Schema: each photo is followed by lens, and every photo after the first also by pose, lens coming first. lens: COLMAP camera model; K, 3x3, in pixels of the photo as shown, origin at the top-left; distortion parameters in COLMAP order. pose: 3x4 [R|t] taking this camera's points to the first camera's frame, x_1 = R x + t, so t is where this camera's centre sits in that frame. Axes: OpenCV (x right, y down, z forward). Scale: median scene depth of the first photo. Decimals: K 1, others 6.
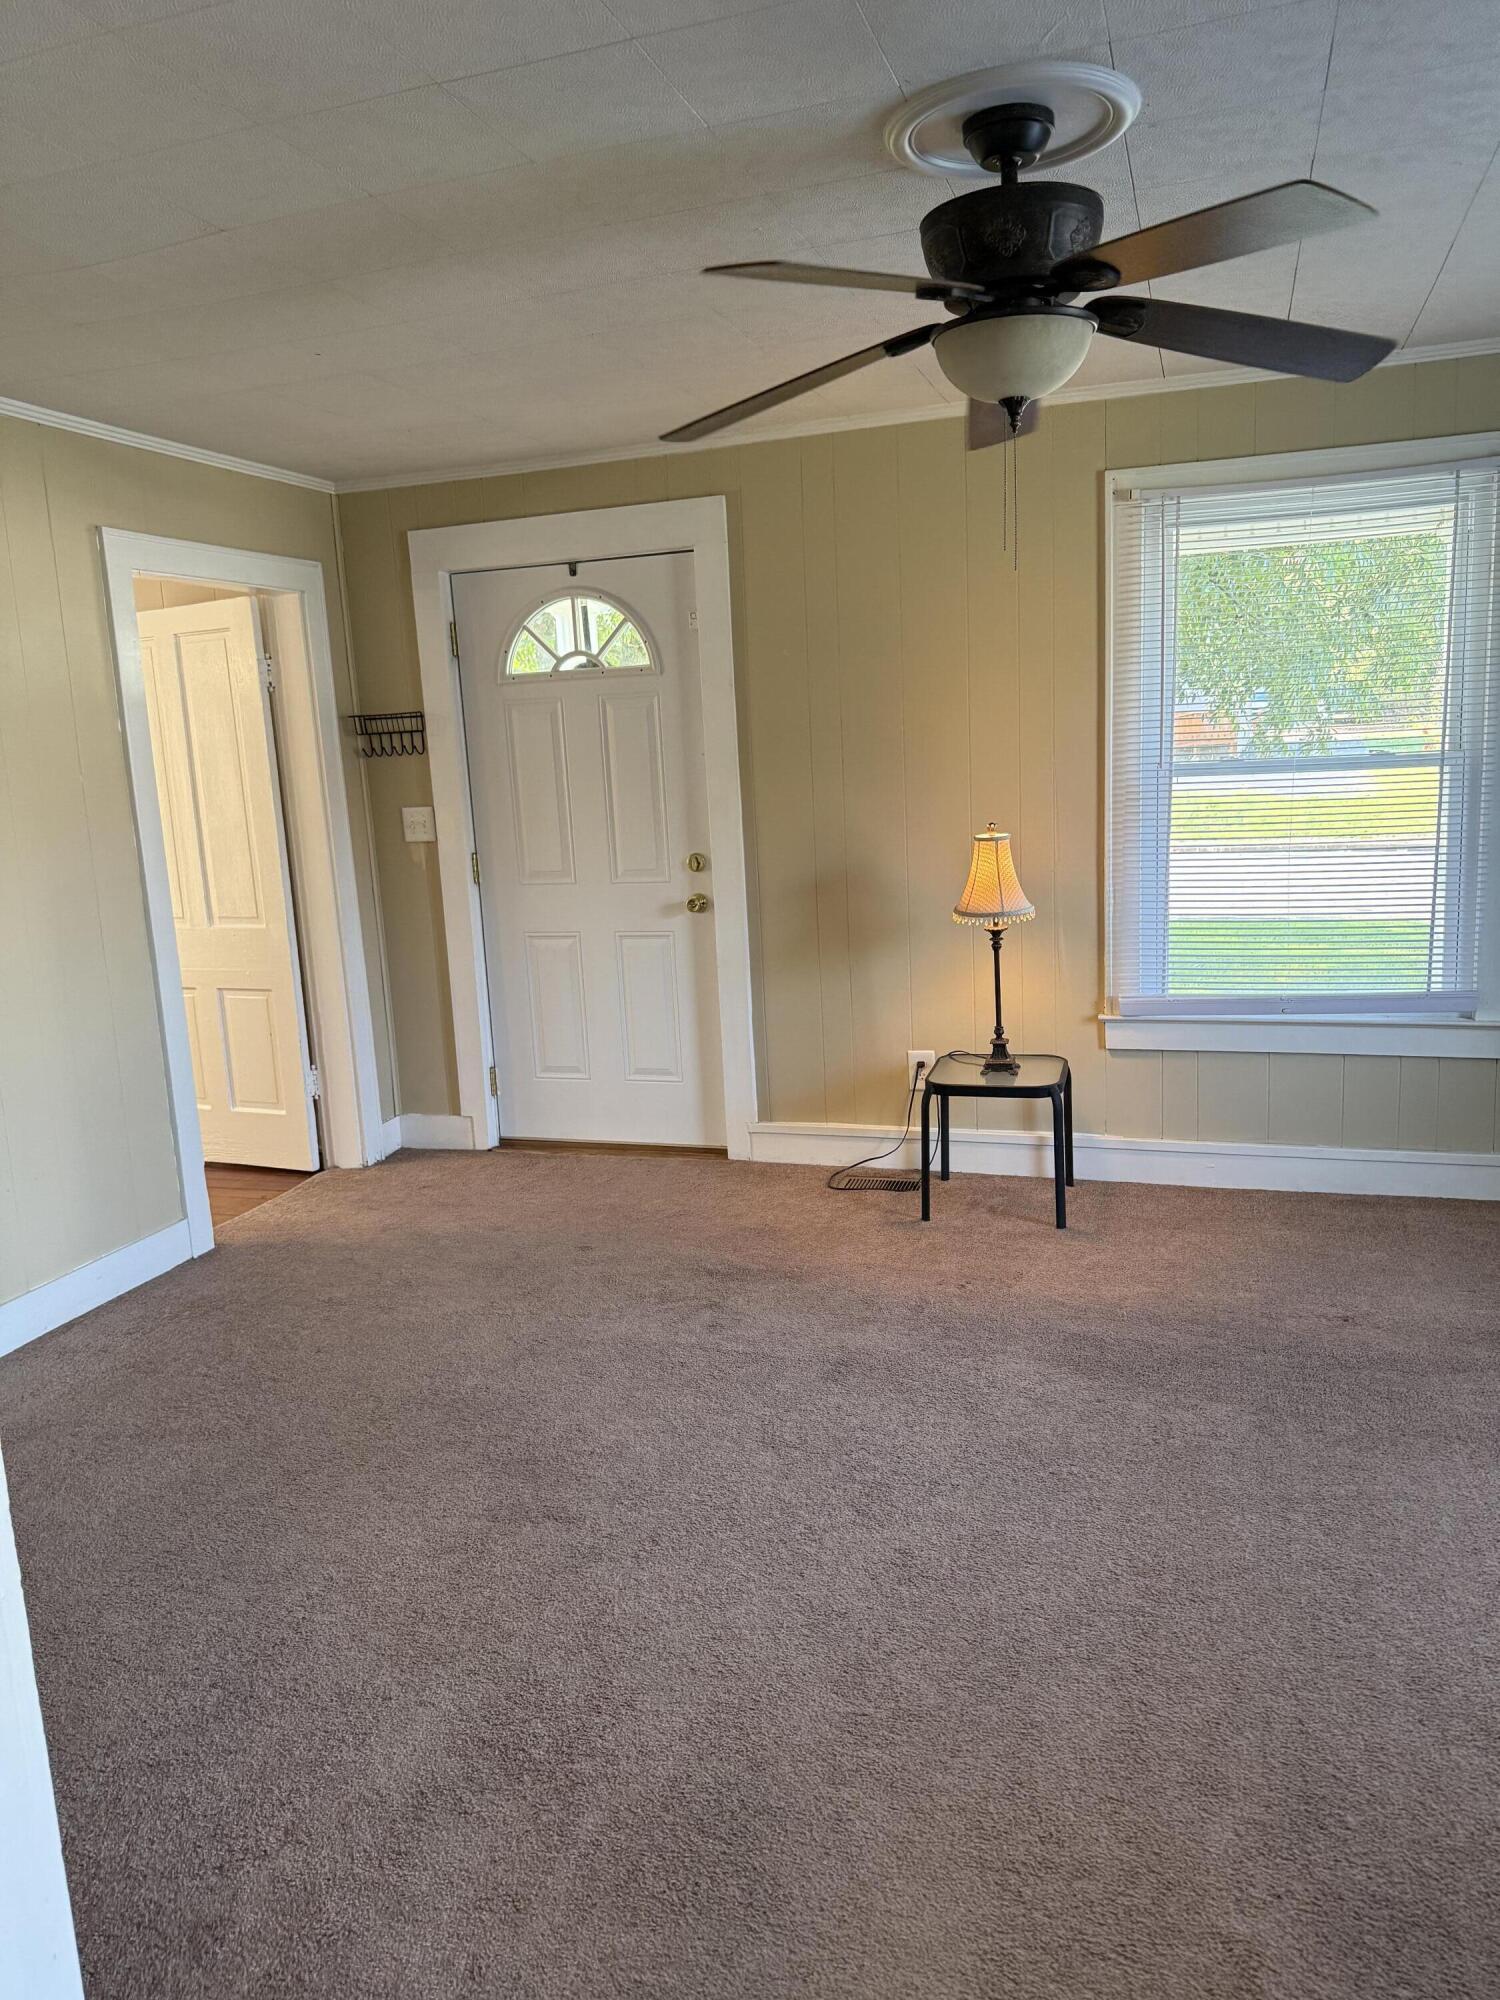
lens RADIAL K [[1418.8, 0, 753.8], [0, 1418.8, 1001.8], [0, 0, 1]] dist [0.032469, -0.047599]
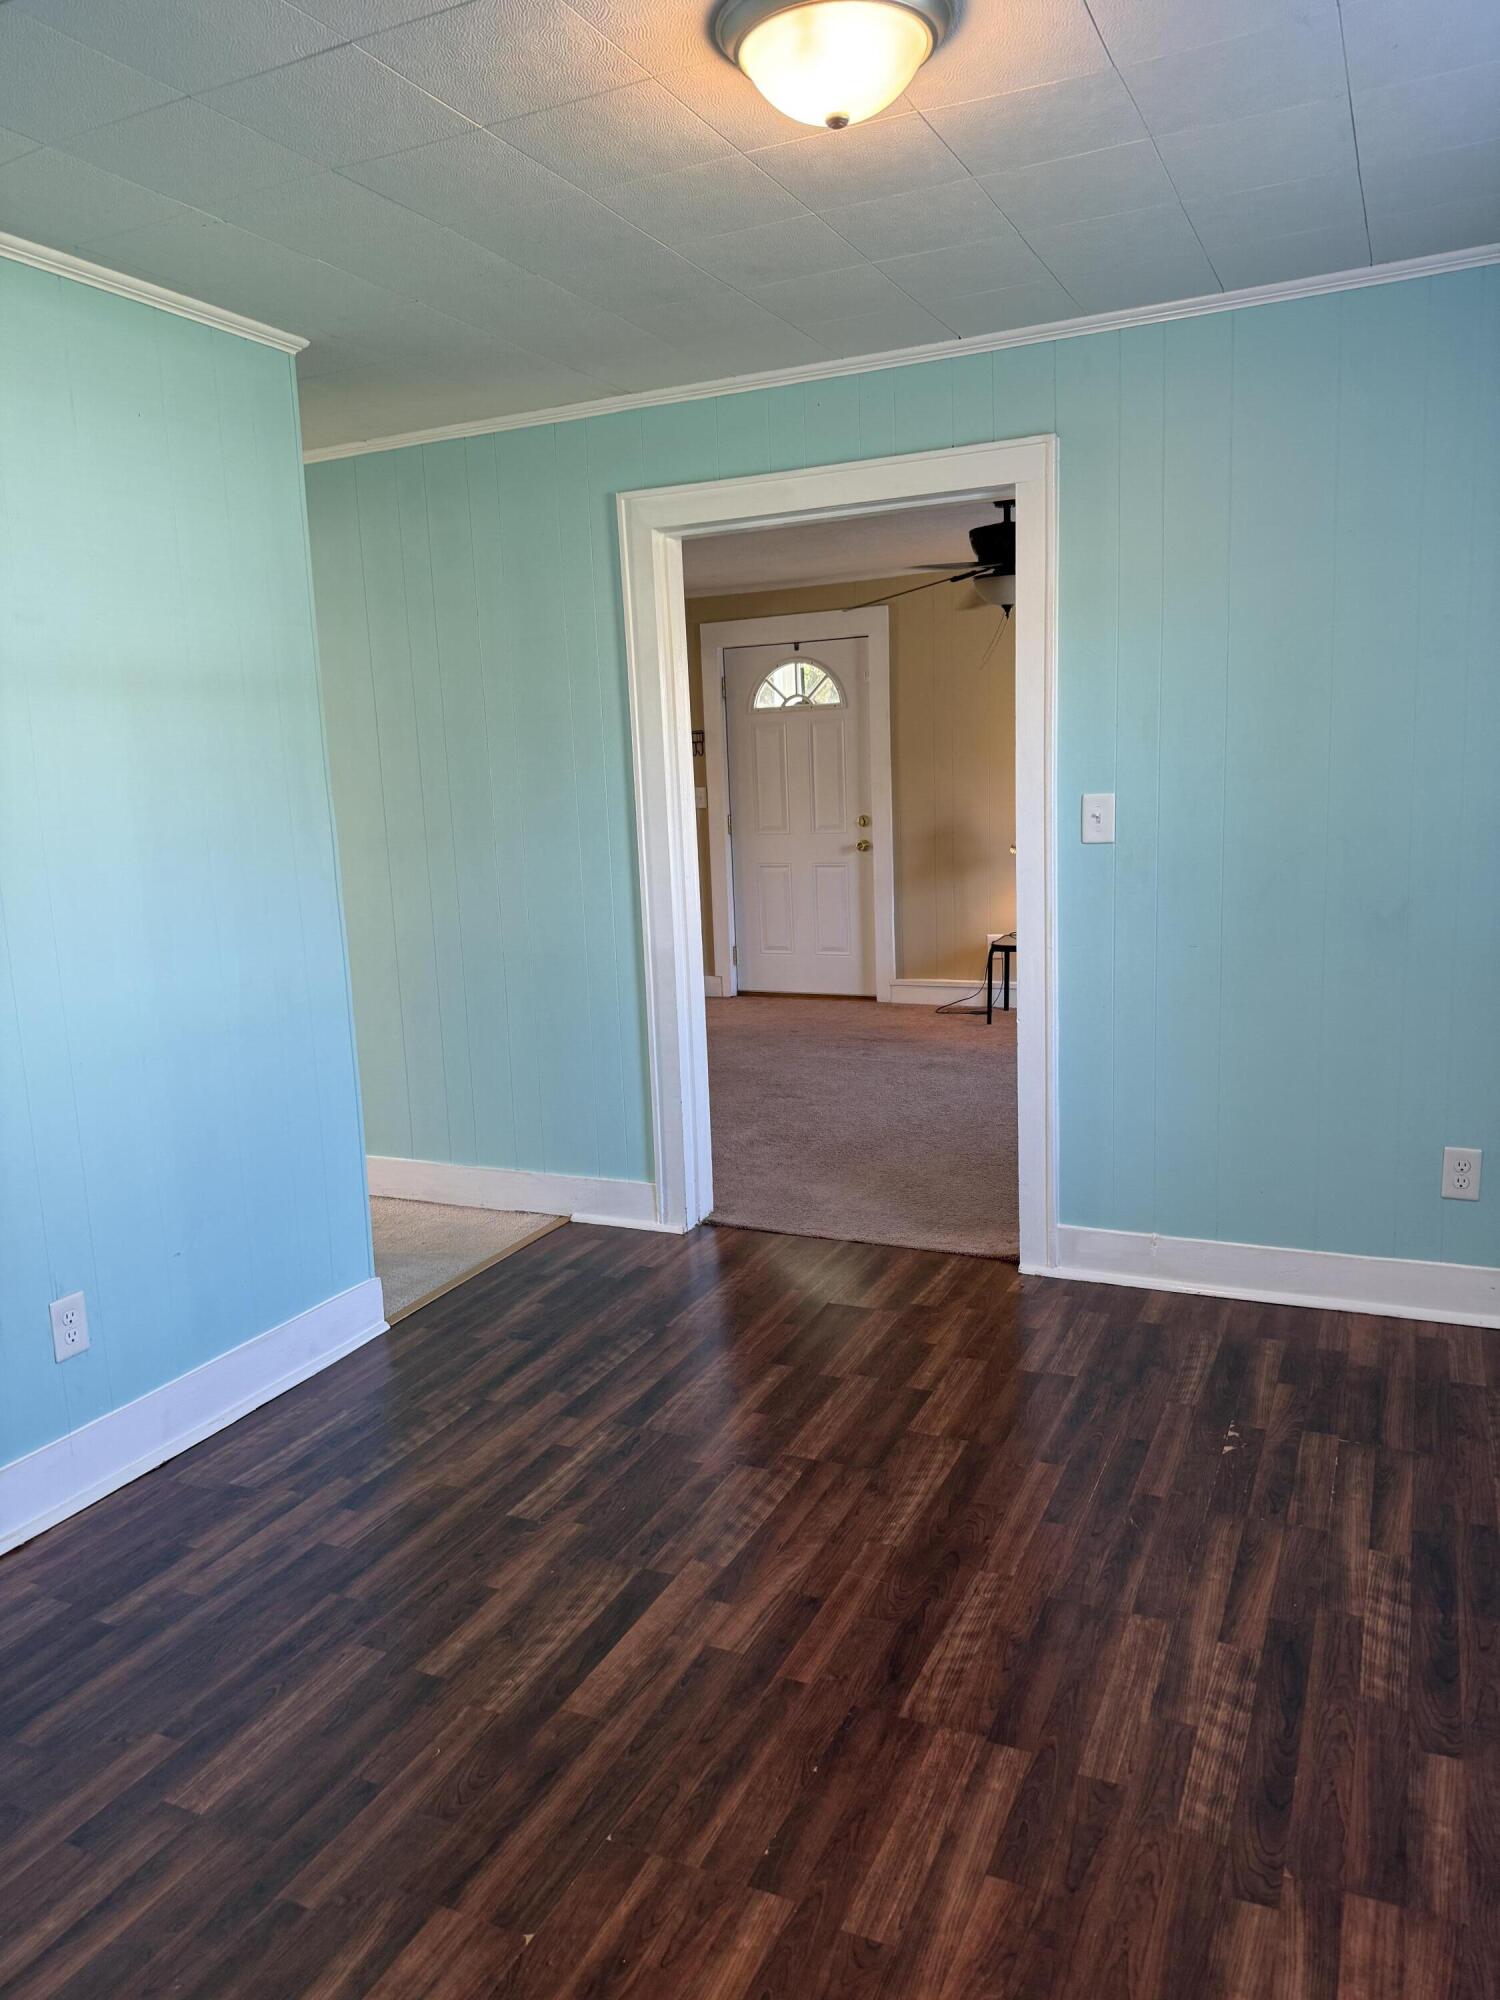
lens RADIAL K [[1418.8, 0, 725.5], [0, 1418.8, 1051.1], [0, 0, 1]] dist [0.032469, -0.047599]
pose [[0.990981, 0.034039, -0.129605, 0.024629], [-0.029649, 0.998925, 0.035647, 0.118274], [0.130679, -0.031483, 0.990925, -0.695507]]
